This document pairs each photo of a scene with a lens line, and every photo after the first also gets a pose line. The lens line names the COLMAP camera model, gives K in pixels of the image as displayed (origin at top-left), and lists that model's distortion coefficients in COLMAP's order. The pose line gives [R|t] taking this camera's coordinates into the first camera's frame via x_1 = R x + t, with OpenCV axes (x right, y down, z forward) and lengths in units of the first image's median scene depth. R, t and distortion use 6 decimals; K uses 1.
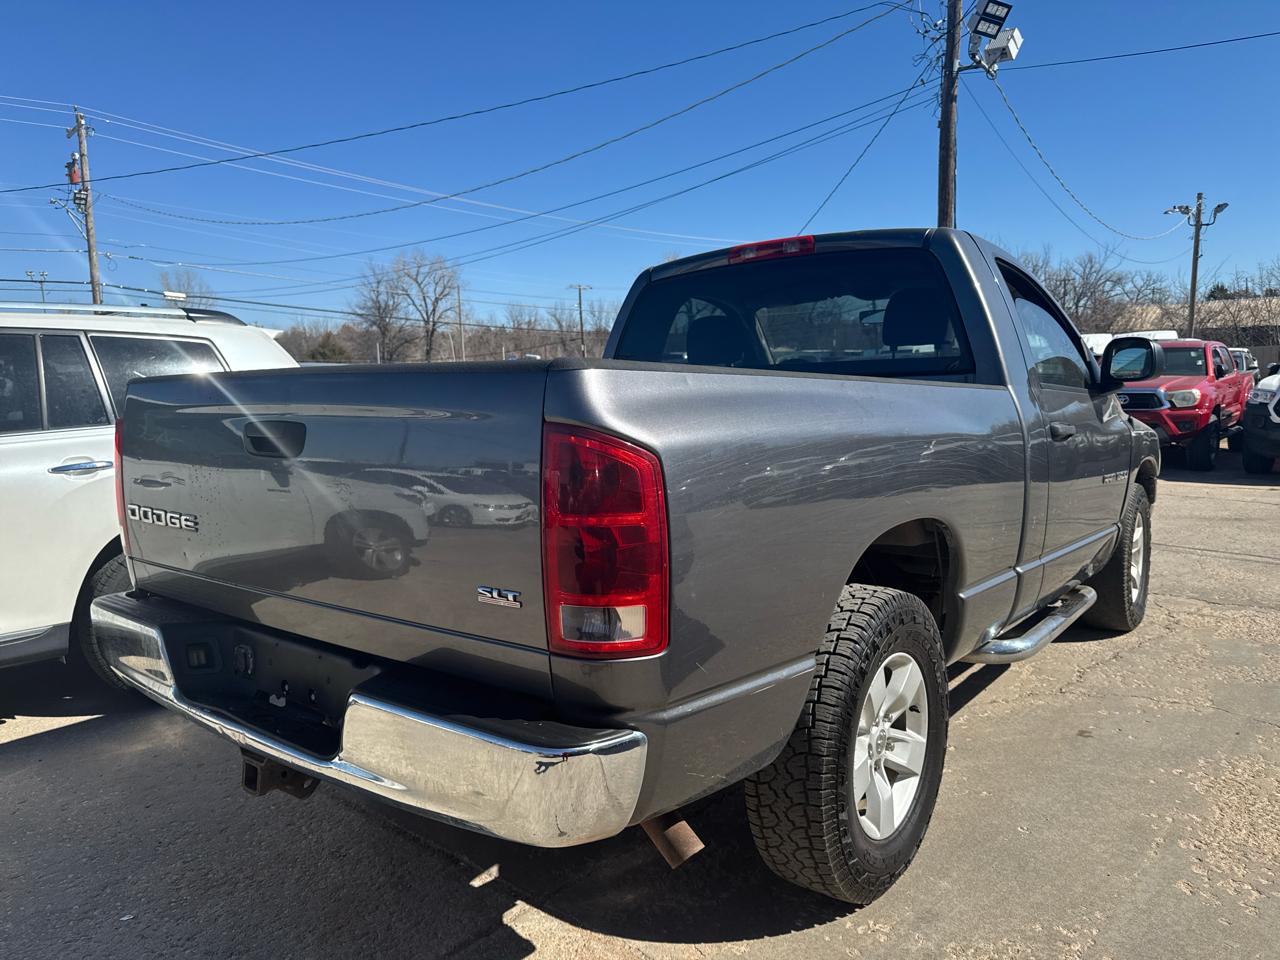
lens RADIAL K [[916.1, 0, 639.1], [0, 916.1, 507.9], [0, 0, 1]] dist [0.007944, 0.003169]
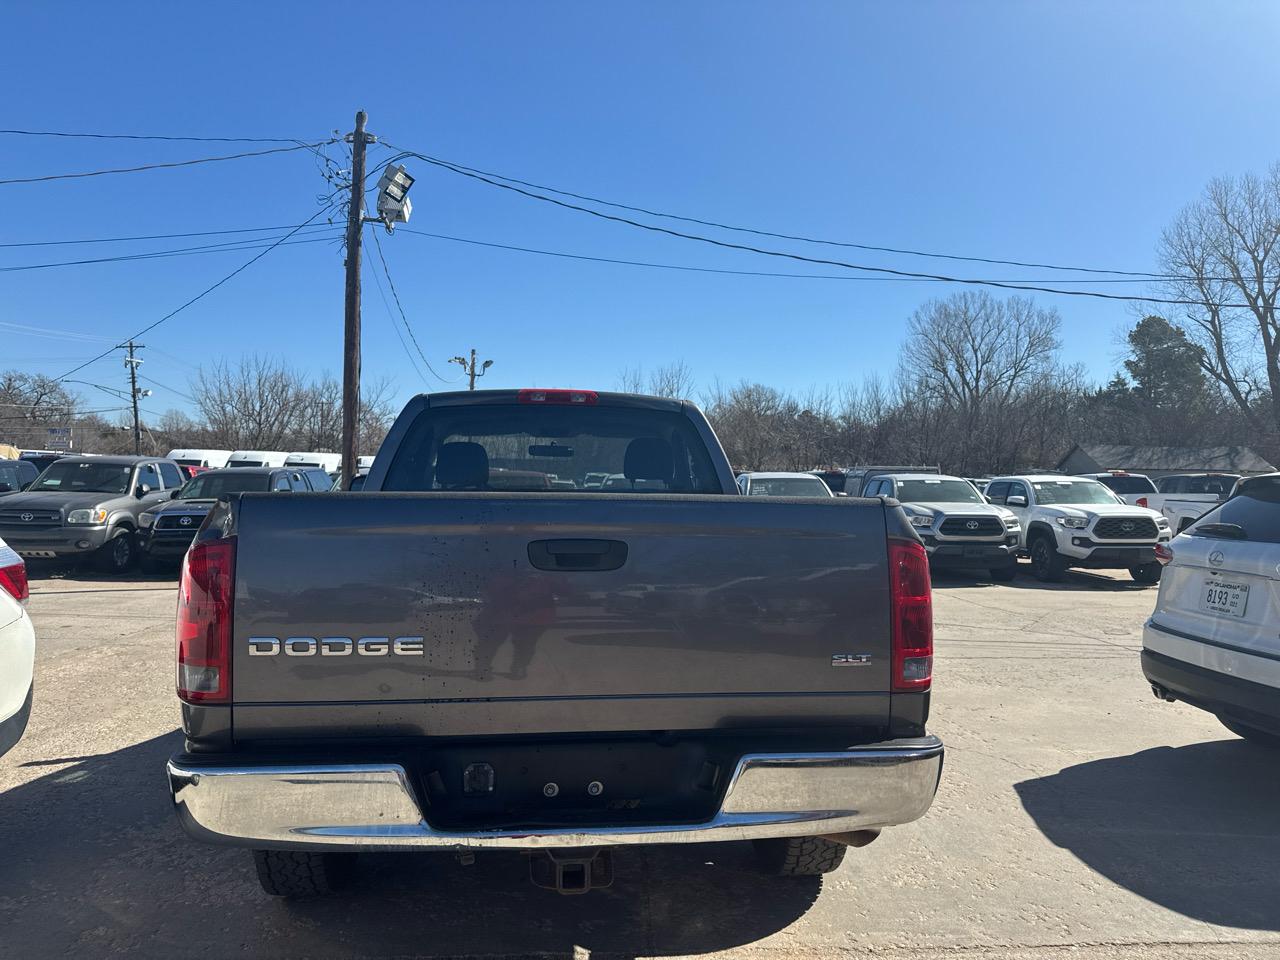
lens RADIAL K [[910.5, 0, 639.1], [0, 910.5, 522.6], [0, 0, 1]] dist [0.064902, -0.078374]
pose [[0.703269, 0.004456, 0.710910, -0.204397], [0.071894, 0.994408, -0.077354, -0.004390], [-0.707279, 0.105511, 0.699016, 0.030702]]
